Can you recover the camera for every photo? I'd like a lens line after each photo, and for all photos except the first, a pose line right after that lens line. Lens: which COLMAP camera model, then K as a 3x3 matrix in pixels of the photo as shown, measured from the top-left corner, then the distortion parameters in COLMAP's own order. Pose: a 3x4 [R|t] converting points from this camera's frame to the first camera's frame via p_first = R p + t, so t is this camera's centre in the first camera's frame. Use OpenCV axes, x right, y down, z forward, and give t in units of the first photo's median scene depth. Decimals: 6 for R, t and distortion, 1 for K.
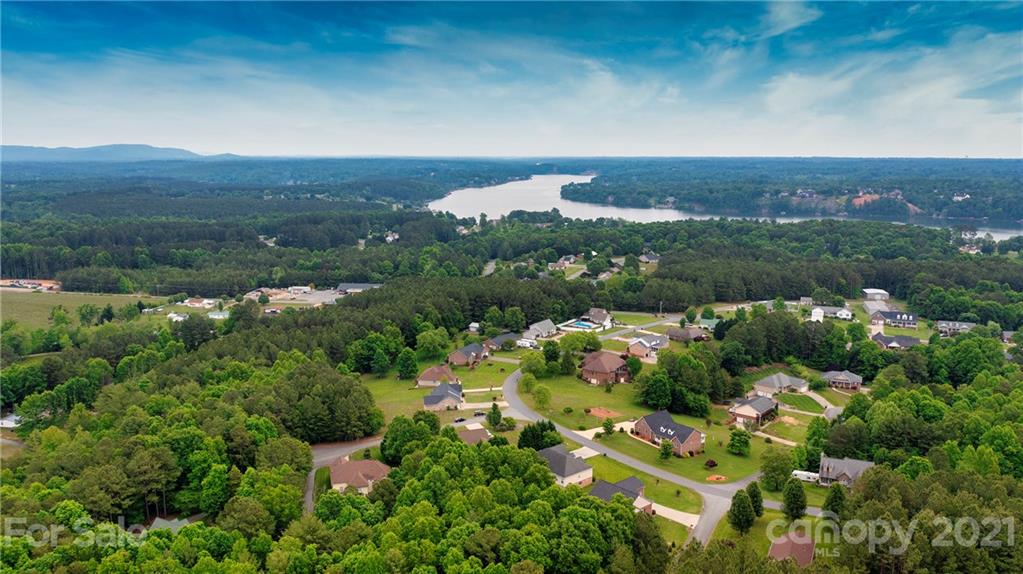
lens RADIAL K [[802.1, 0, 511.3], [0, 802.1, 287.5], [0, 0, 1]] dist [-0.022822, 0.011958]
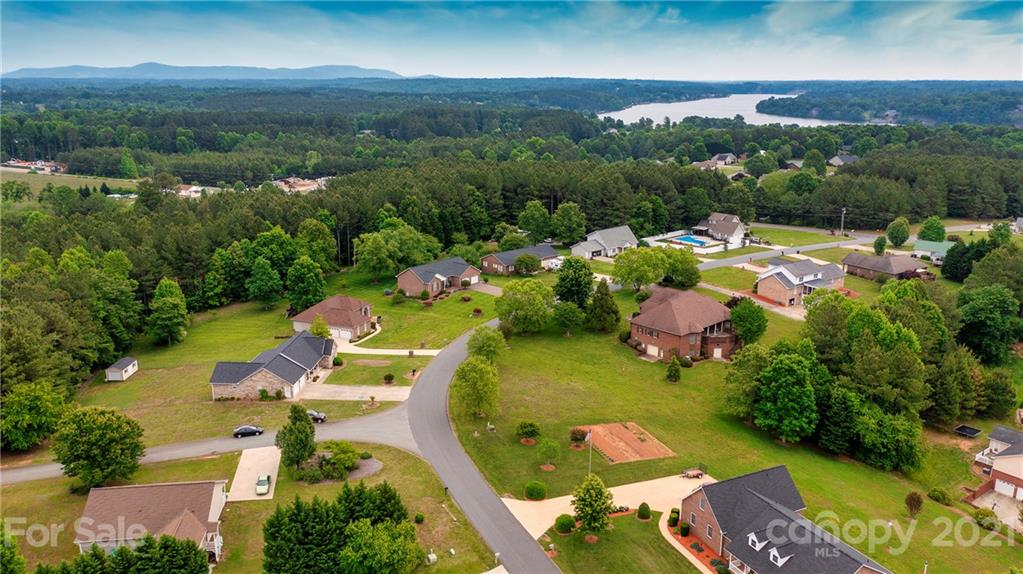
lens RADIAL K [[802.1, 0, 512.0], [0, 802.1, 288.1], [0, 0, 1]] dist [-0.022822, 0.011958]
pose [[0.970309, 0.063576, -0.233363, 0.099894], [-0.042165, 0.994524, 0.095622, 0.031316], [0.238165, -0.082943, 0.967677, 0.415449]]
